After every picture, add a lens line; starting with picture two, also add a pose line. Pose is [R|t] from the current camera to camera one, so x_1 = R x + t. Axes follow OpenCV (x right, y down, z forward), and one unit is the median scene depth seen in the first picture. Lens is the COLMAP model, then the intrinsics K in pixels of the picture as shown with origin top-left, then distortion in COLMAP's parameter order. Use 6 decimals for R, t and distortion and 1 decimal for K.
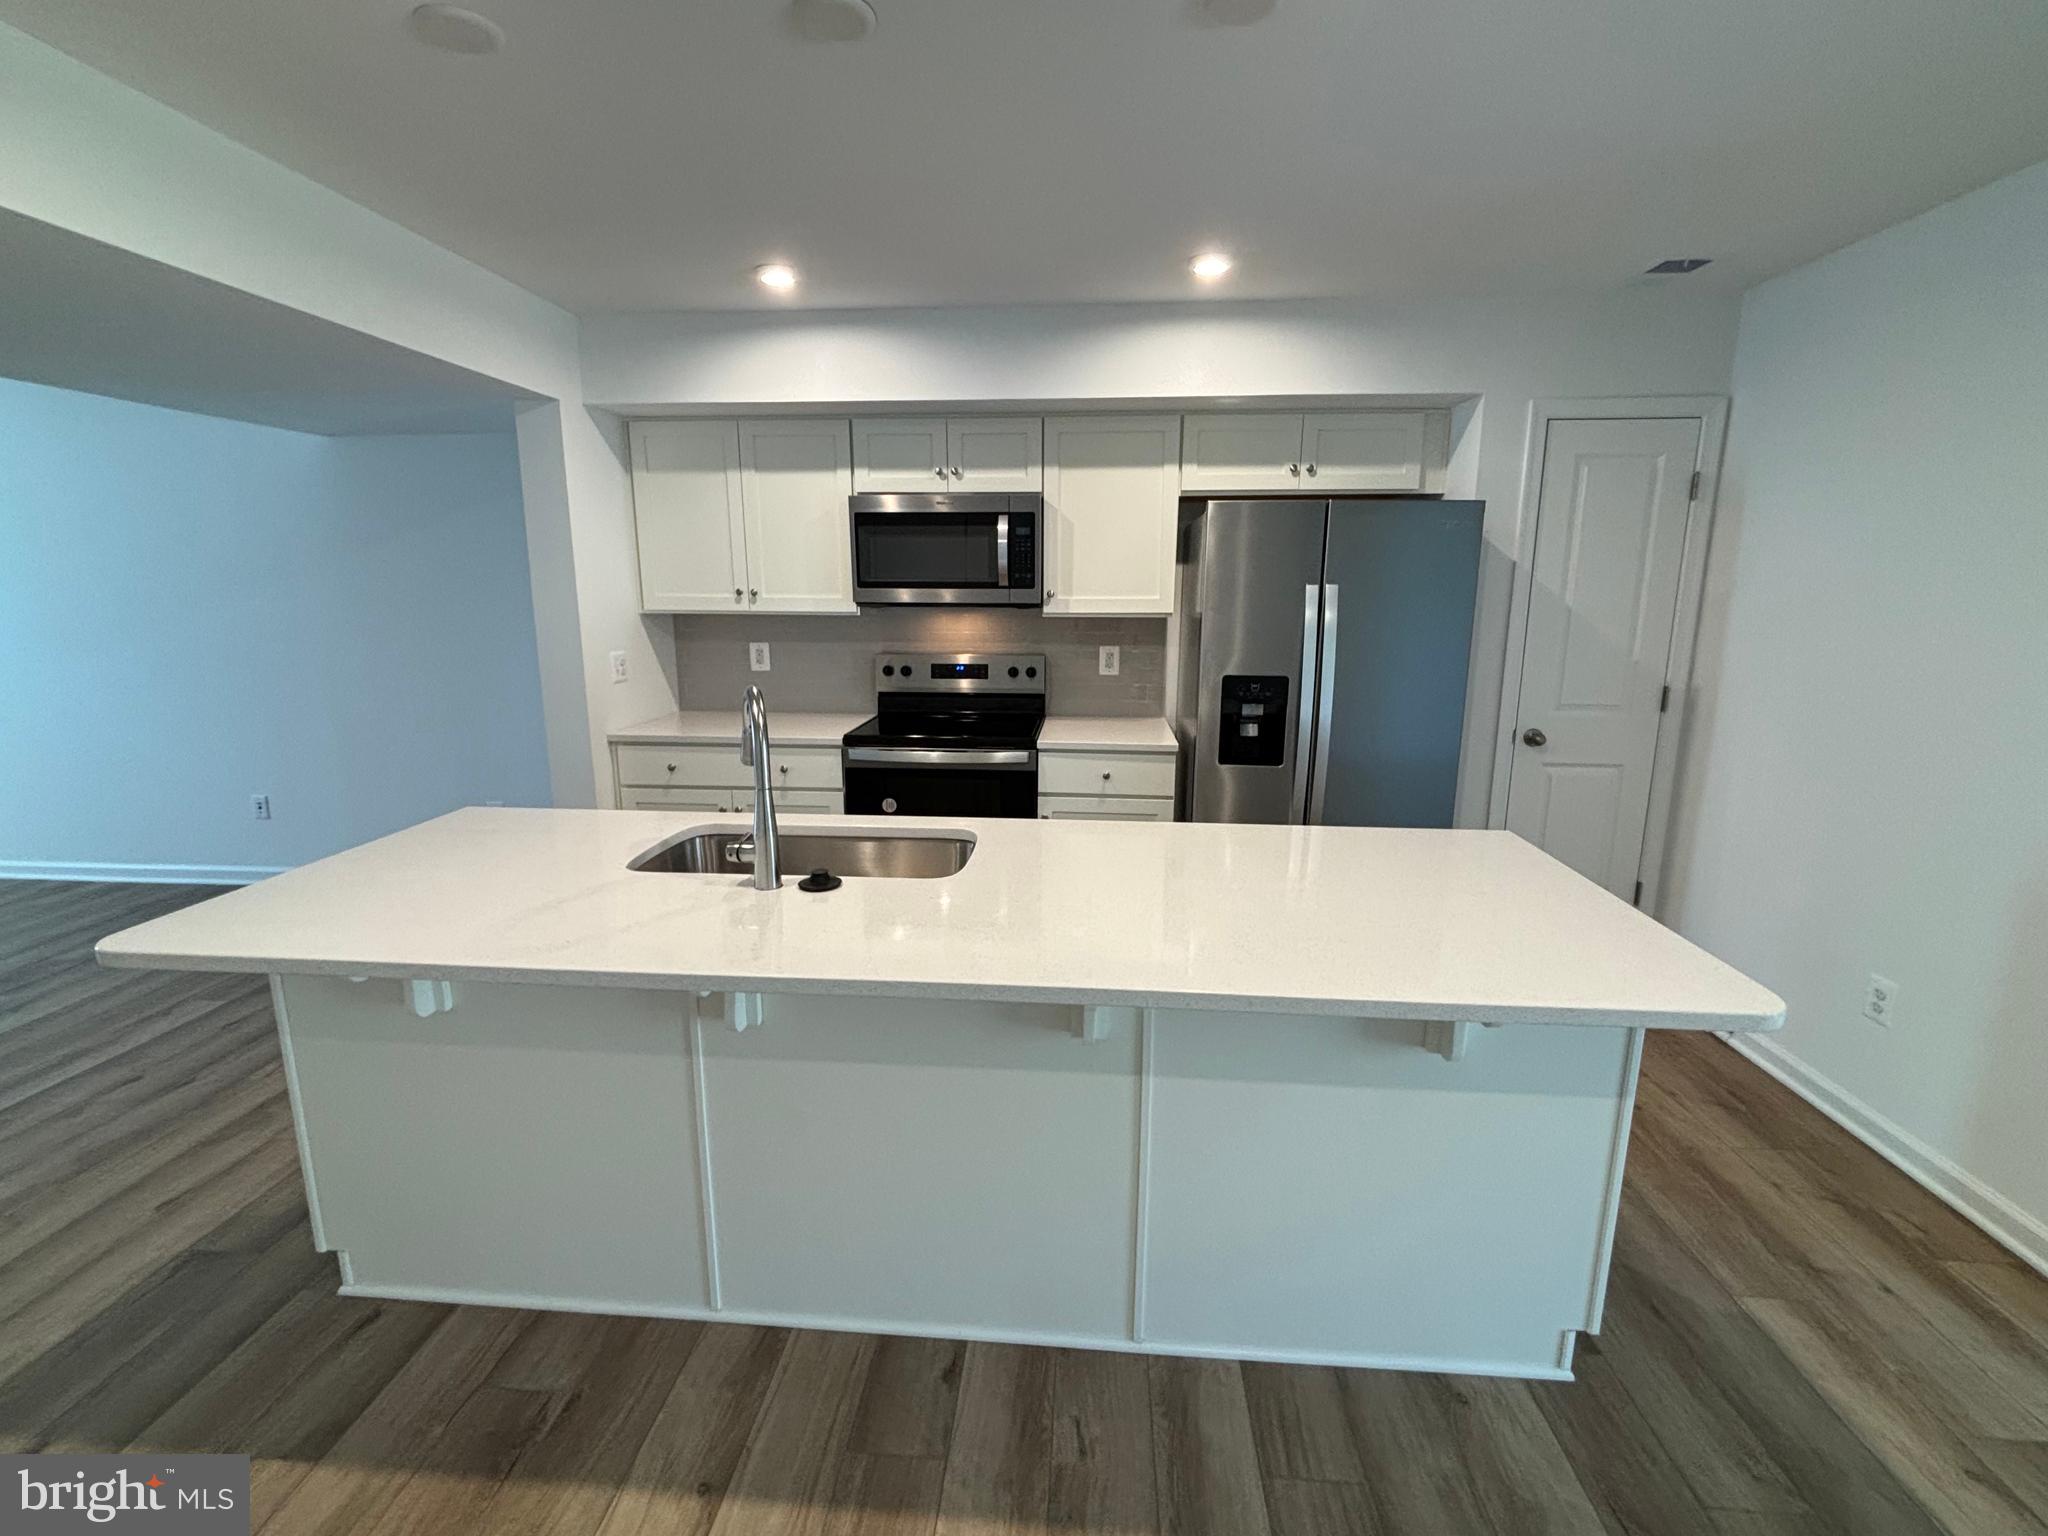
lens RADIAL K [[898.7, 0, 1021.5], [0, 898.7, 767.4], [0, 0, 1]] dist [0.002718, -0.001415]
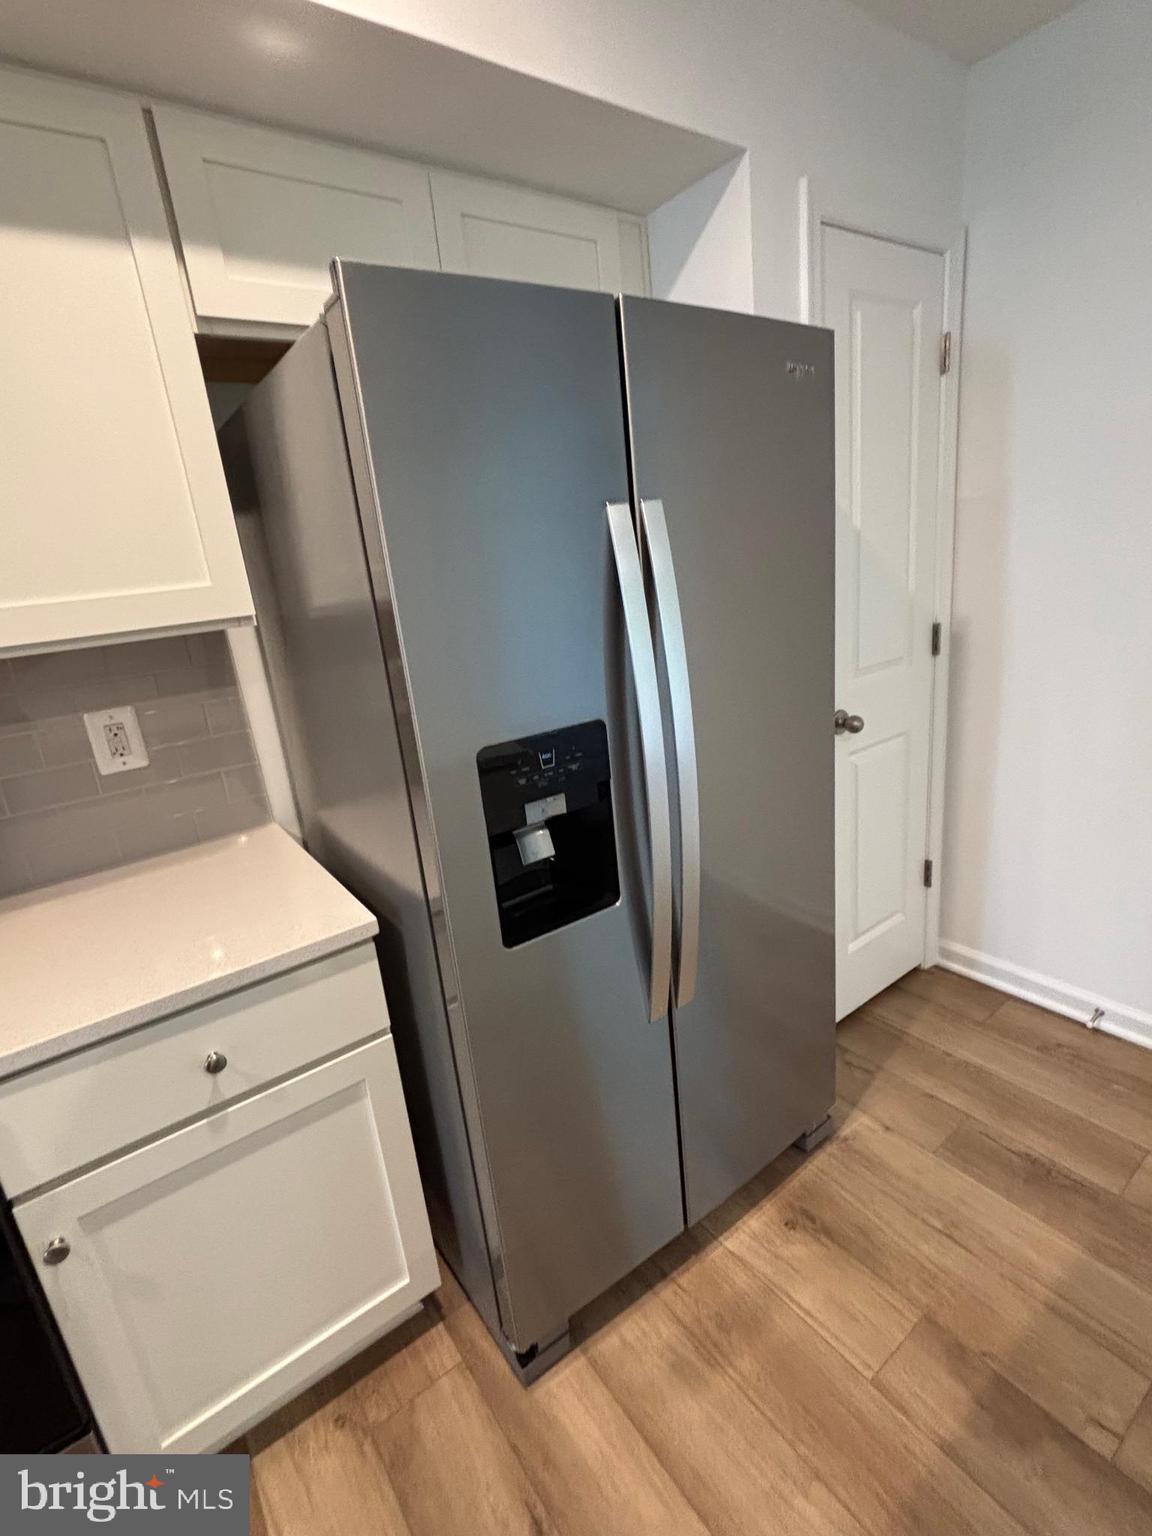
lens RADIAL K [[722.3, 0, 584.8], [0, 722.3, 767.6], [0, 0, 1]] dist [-0.002875, 0.000896]
pose [[0.752483, -0.259031, 0.605535, 0.058316], [0.229094, 0.964940, 0.128085, -0.111236], [-0.617484, 0.042343, 0.785443, 0.642411]]
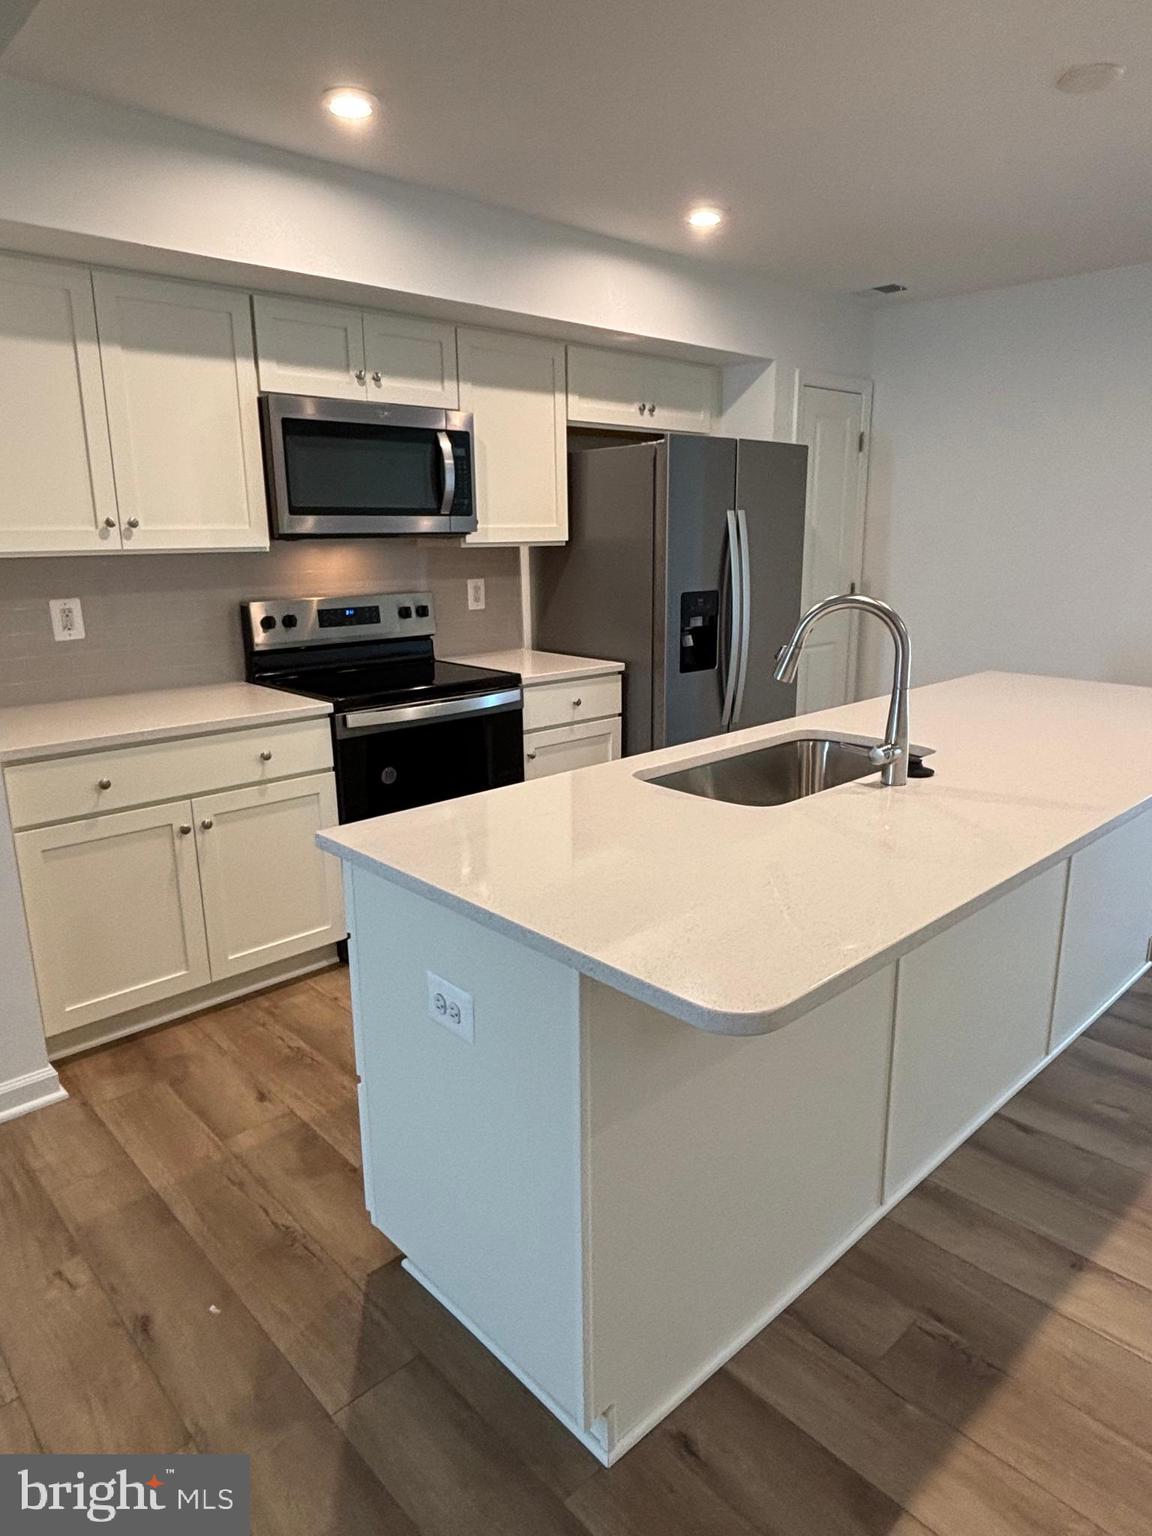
lens RADIAL K [[961.8, 0, 593.9], [0, 961.8, 761.3], [0, 0, 1]] dist [0.013501, -0.015288]
pose [[0.667519, -0.184888, 0.721273, -0.668364], [0.161450, 0.981575, 0.102195, -0.032049], [-0.726878, 0.048232, 0.685071, 0.242397]]
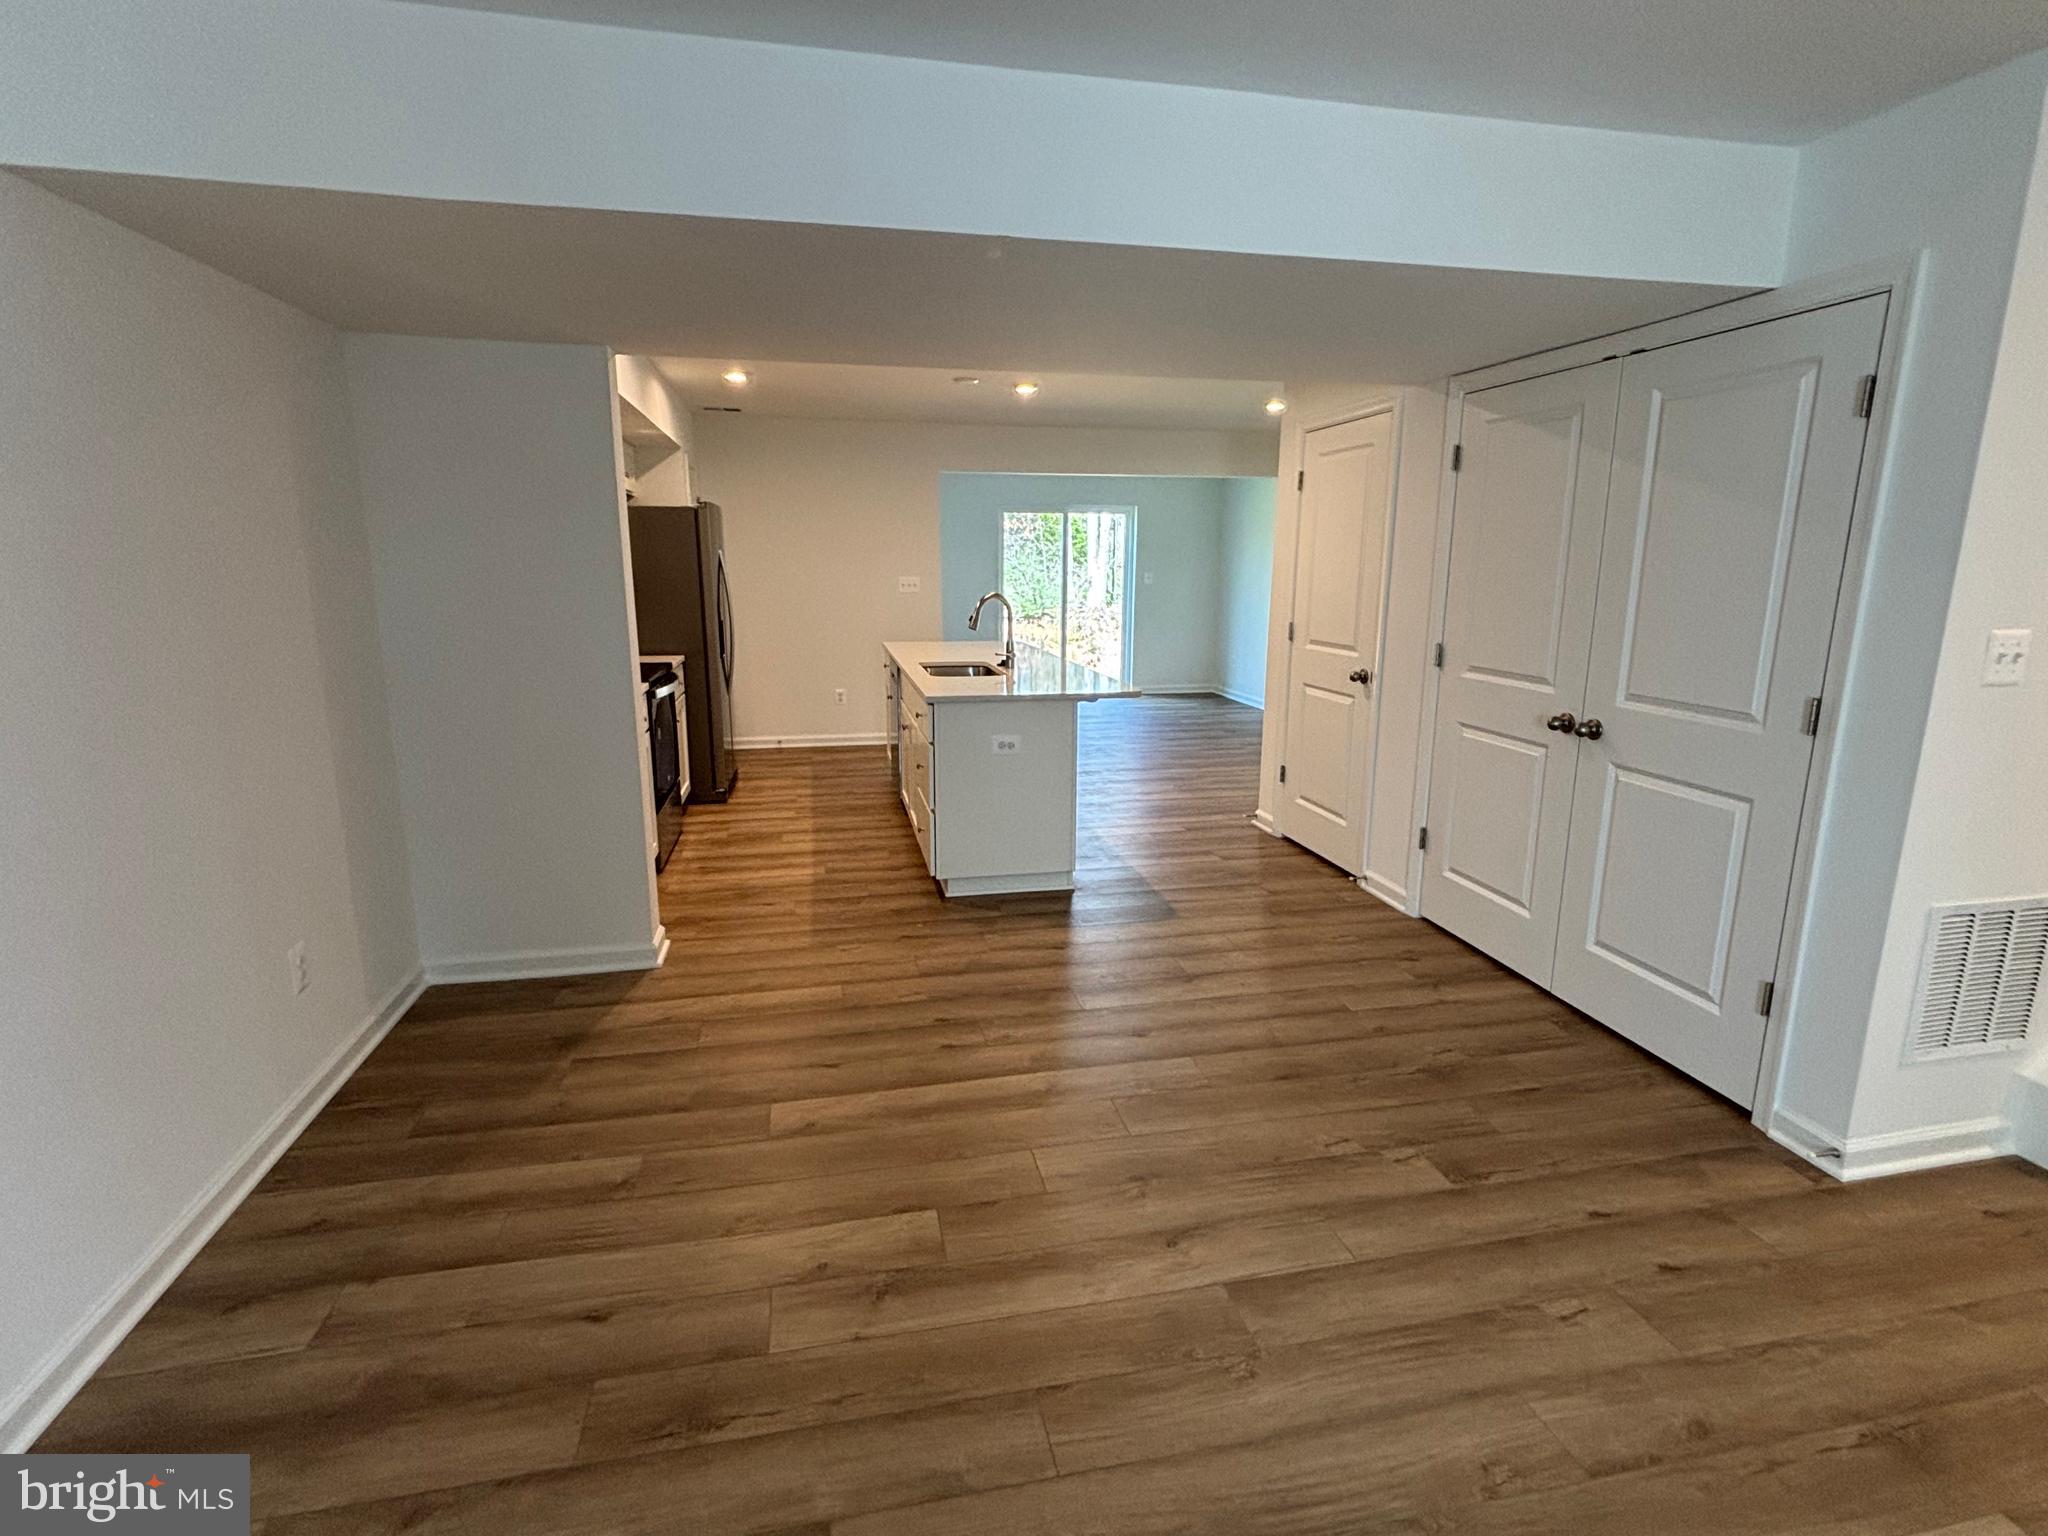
lens RADIAL K [[963.1, 0, 1023.1], [0, 963.1, 769.6], [0, 0, 1]] dist [-0.002875, 0.000896]
pose [[-0.281111, -0.211619, 0.936052, -1.531993], [0.193245, 0.942923, 0.271206, -0.175681], [-0.940018, 0.257126, -0.224172, 0.849245]]
